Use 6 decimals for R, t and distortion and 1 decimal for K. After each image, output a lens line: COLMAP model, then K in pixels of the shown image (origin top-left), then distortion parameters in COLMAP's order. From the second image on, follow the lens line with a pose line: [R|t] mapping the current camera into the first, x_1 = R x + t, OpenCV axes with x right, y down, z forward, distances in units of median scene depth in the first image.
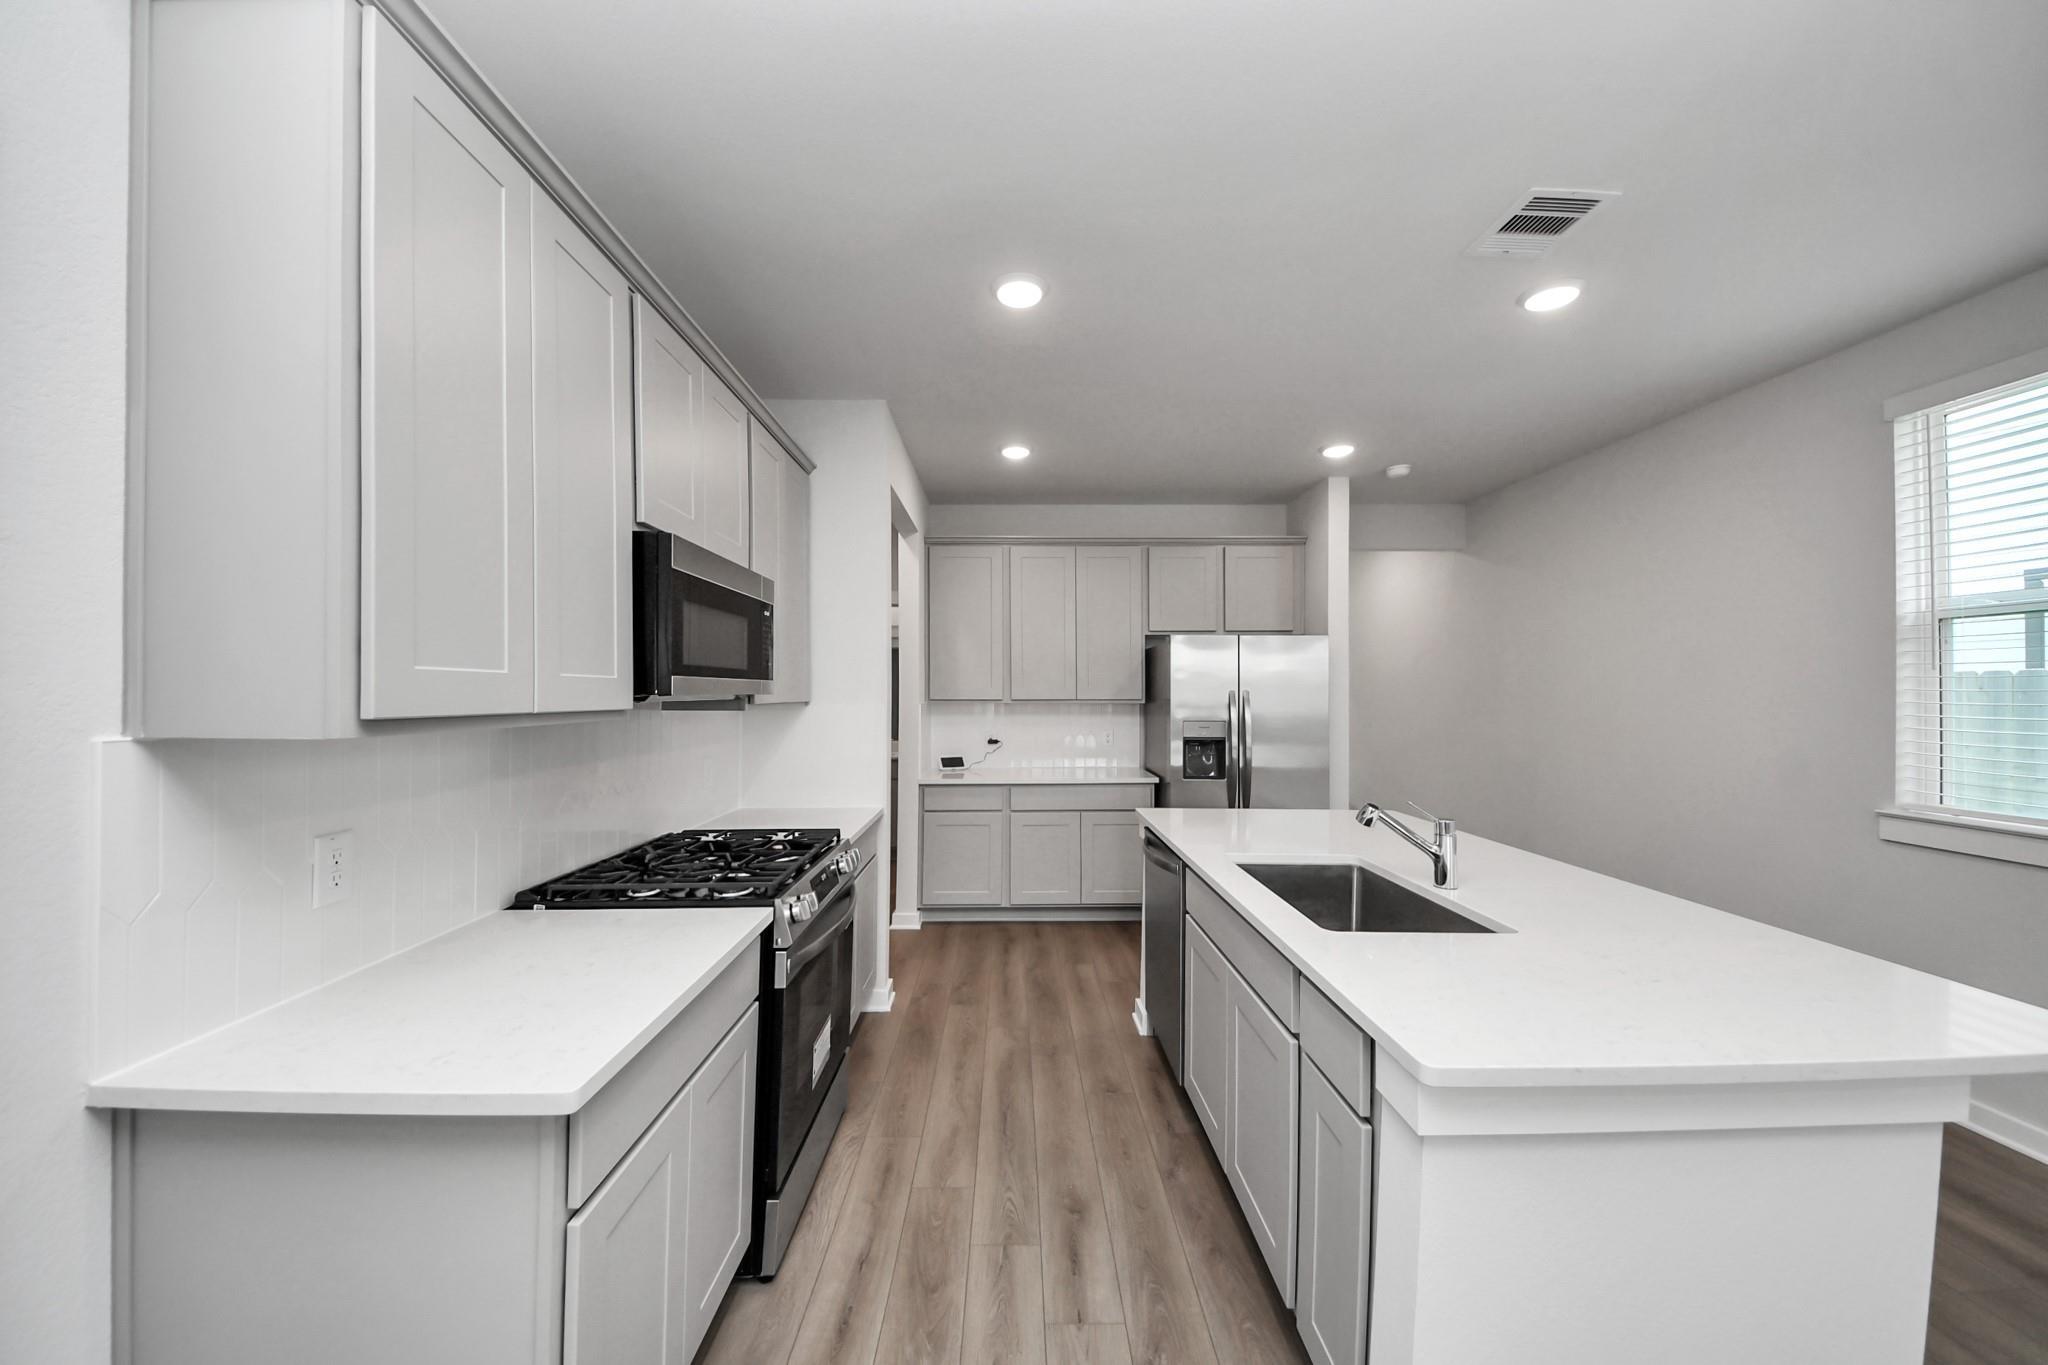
lens RADIAL K [[745.9, 0, 1017.1], [0, 745.9, 658.9], [0, 0, 1]] dist [0.000866, -0.000403]
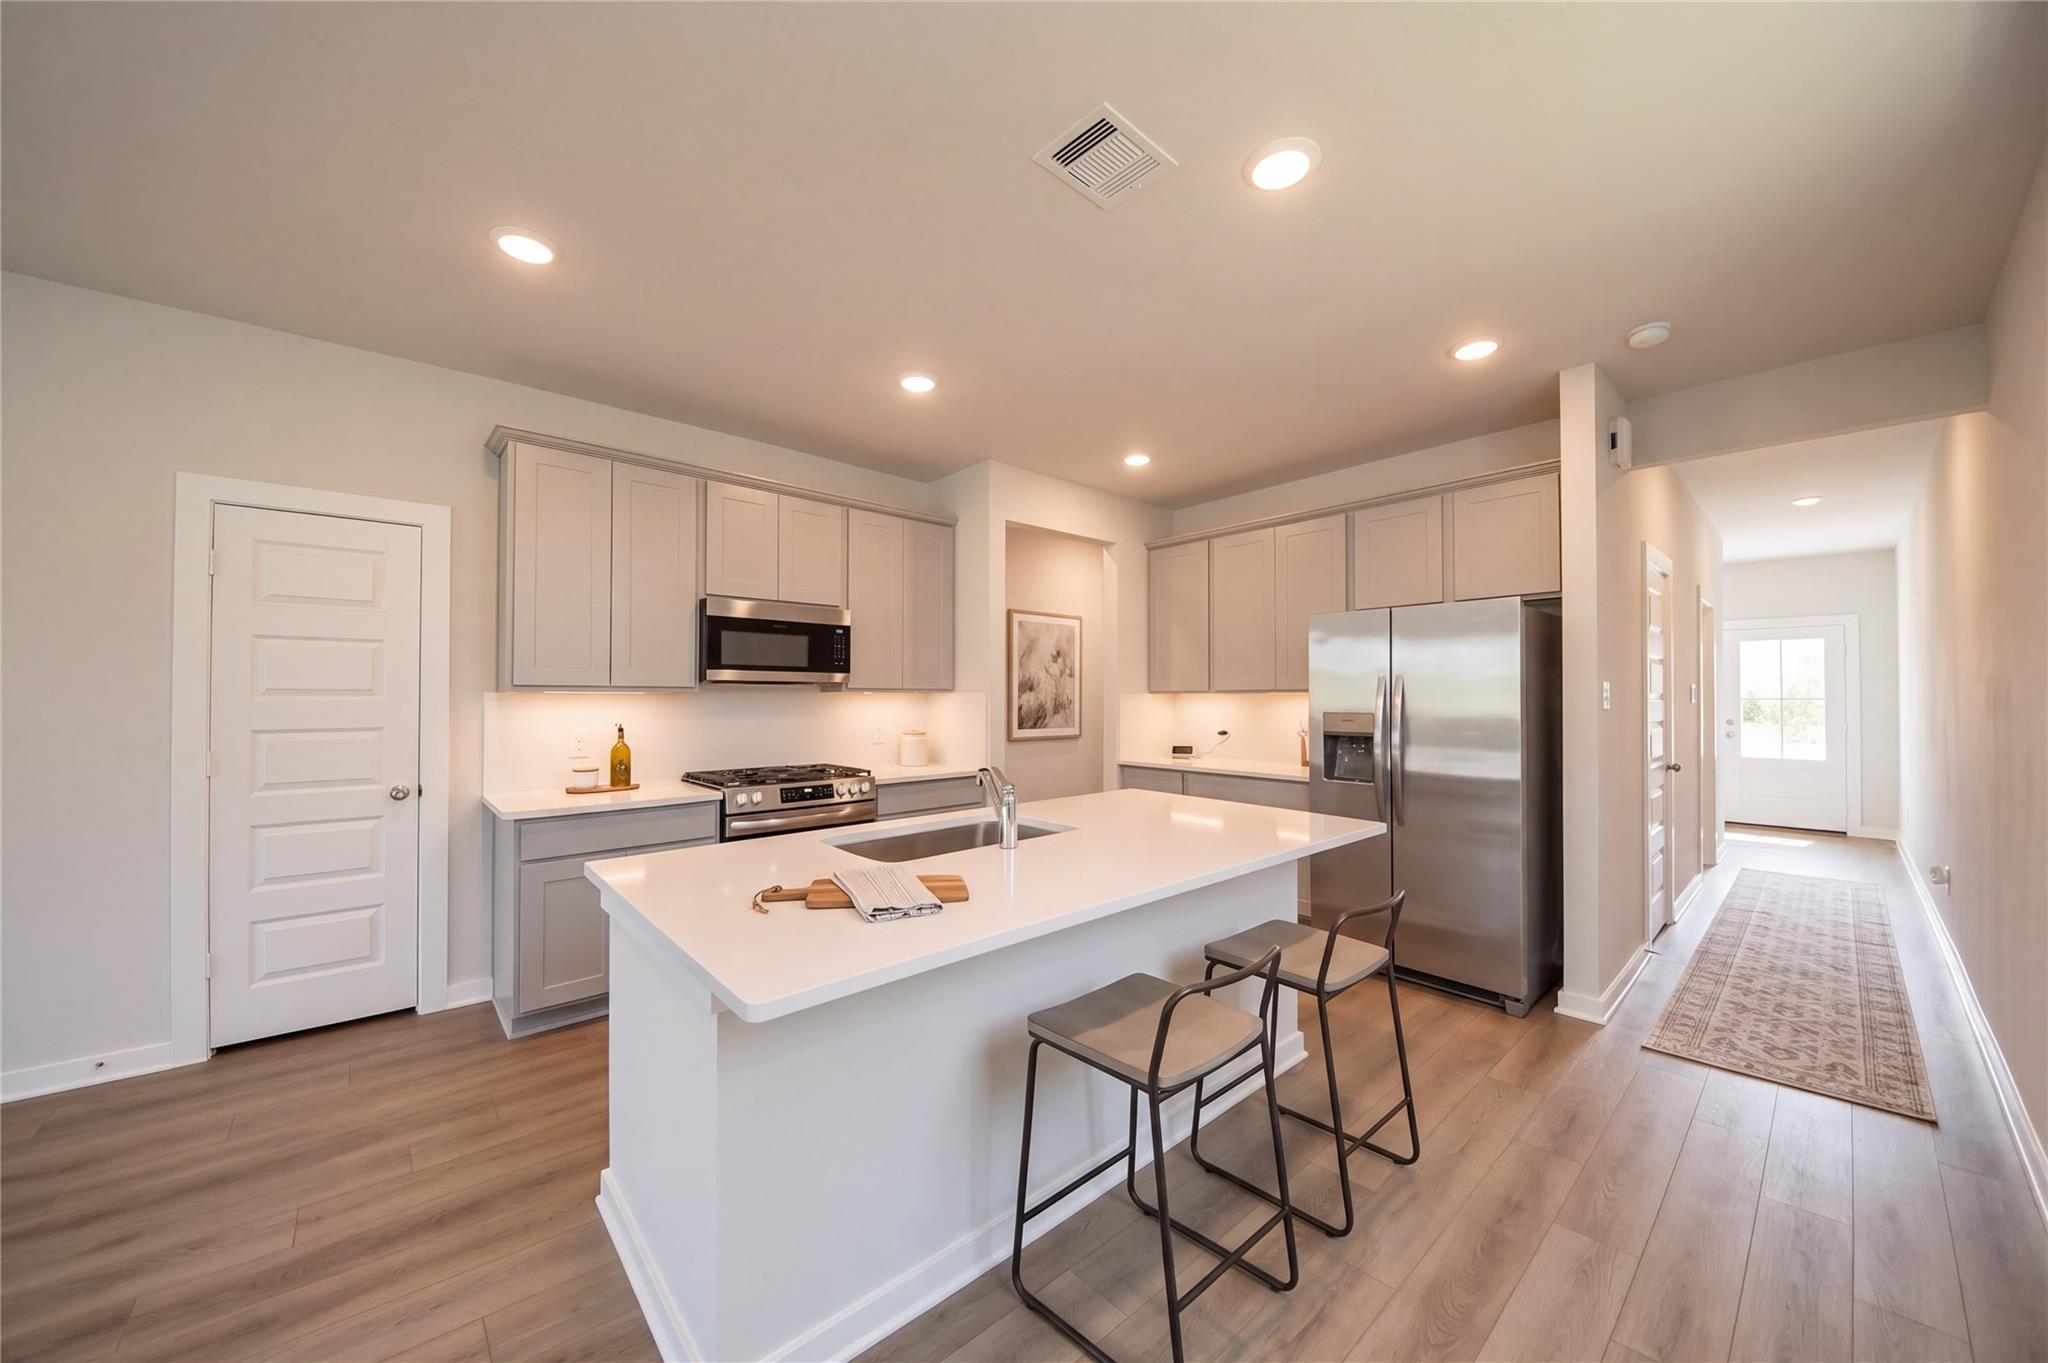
lens RADIAL K [[775.1, 0, 996.8], [0, 775.1, 684.1], [0, 0, 1]] dist [0.000275, -0.008300]
pose [[0.619171, -0.007536, -0.785220, 0.877100], [0.034383, 0.999255, 0.017522, 0.025441], [0.784503, -0.037847, 0.618969, 0.177518]]
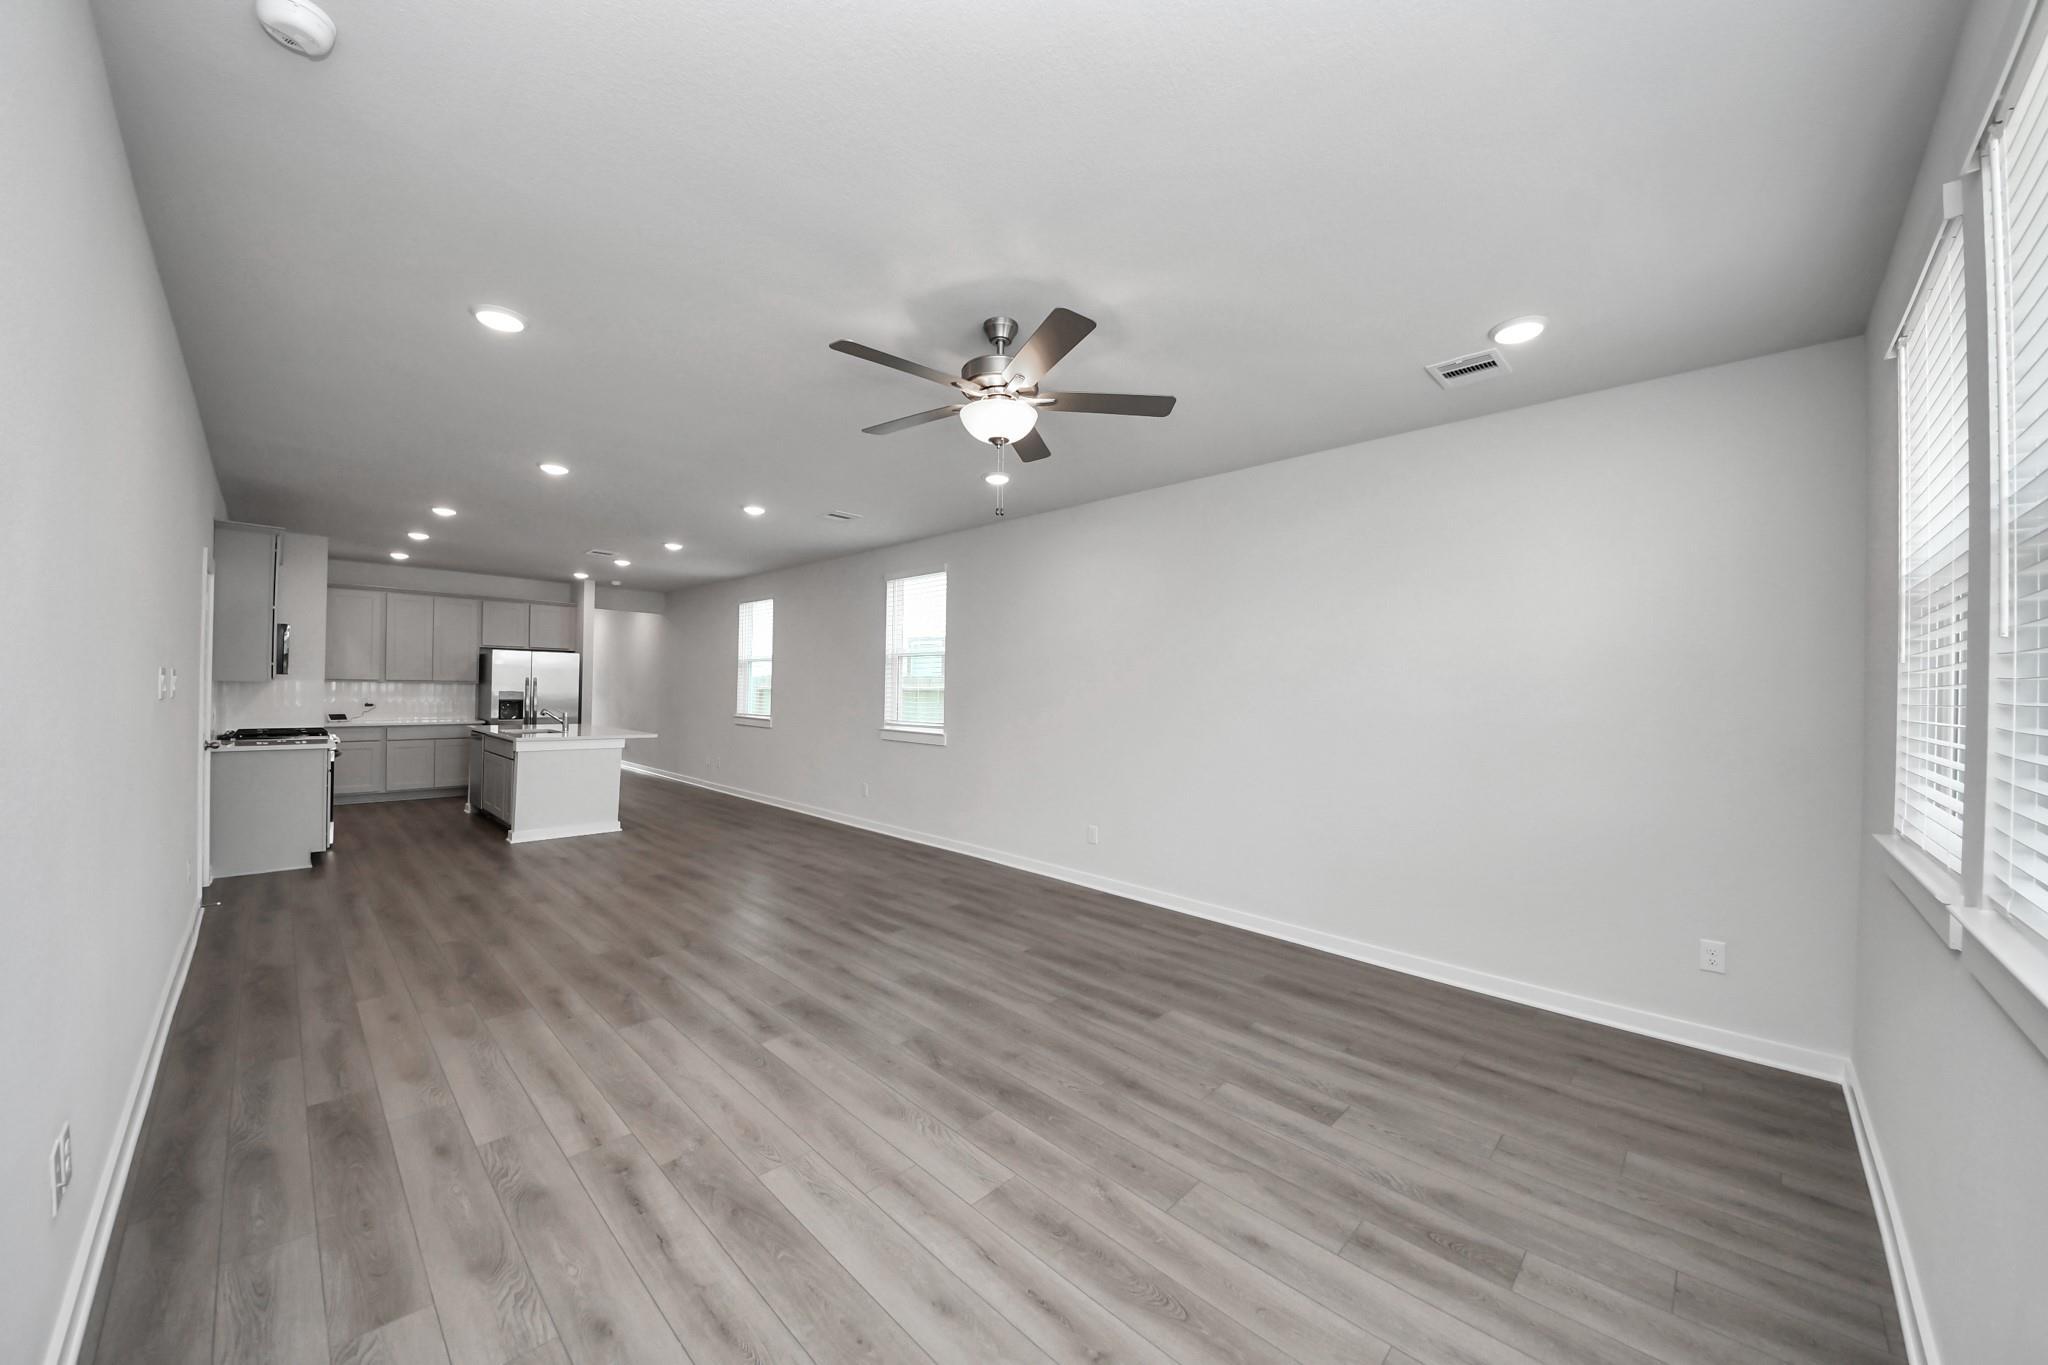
lens RADIAL K [[732.9, 0, 1015.2], [0, 732.9, 683.6], [0, 0, 1]] dist [0.027278, -0.019747]
pose [[0.724902, 0.015434, 0.688679, -0.186271], [-0.044915, 0.998681, 0.024896, -0.069941], [-0.687386, -0.048979, 0.724639, -1.839793]]
